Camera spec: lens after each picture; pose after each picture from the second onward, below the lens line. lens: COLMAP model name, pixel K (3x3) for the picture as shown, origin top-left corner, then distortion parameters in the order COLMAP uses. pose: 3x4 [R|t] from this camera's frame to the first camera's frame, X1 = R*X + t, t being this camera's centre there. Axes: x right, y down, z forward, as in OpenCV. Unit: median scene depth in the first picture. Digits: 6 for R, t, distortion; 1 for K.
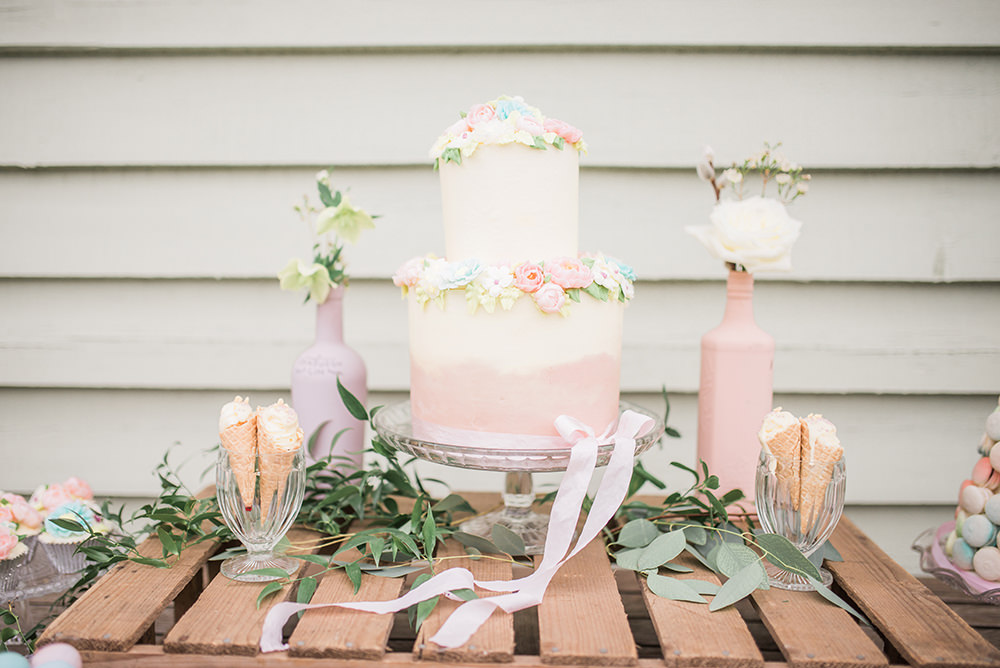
lens RADIAL K [[980.4, 0, 489.7], [0, 980.4, 315.2], [0, 0, 1]] dist [-0.080455, 0.124499]
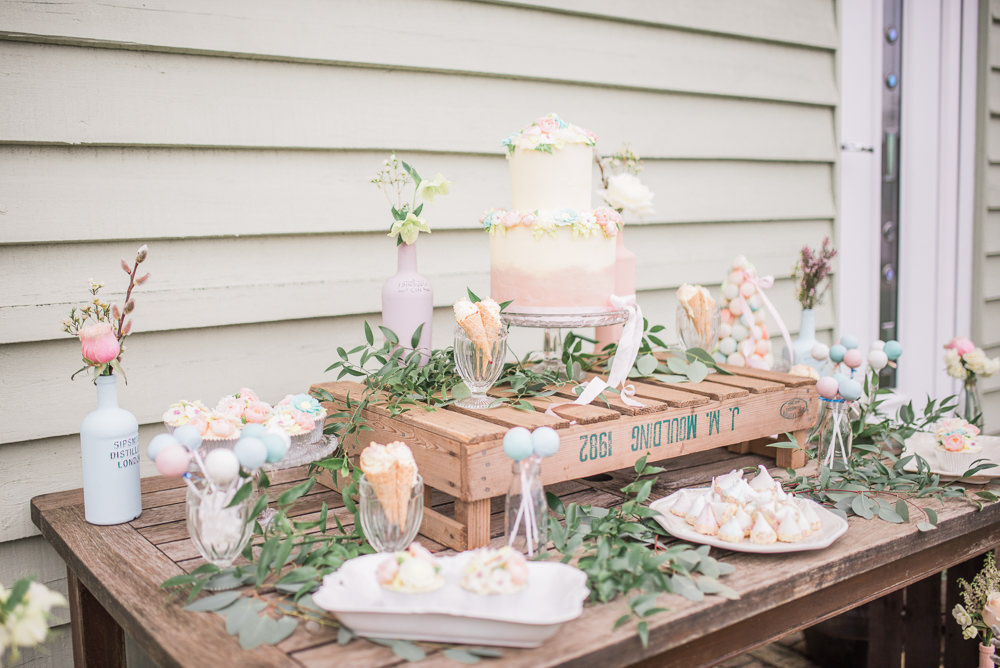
lens RADIAL K [[980.4, 0, 489.7], [0, 980.4, 315.2], [0, 0, 1]] dist [-0.080455, 0.124499]
pose [[0.787555, -0.082931, 0.610639, -1.164271], [0.068184, 0.996546, 0.047402, 0.038319], [-0.612461, 0.004304, 0.790489, -0.279038]]
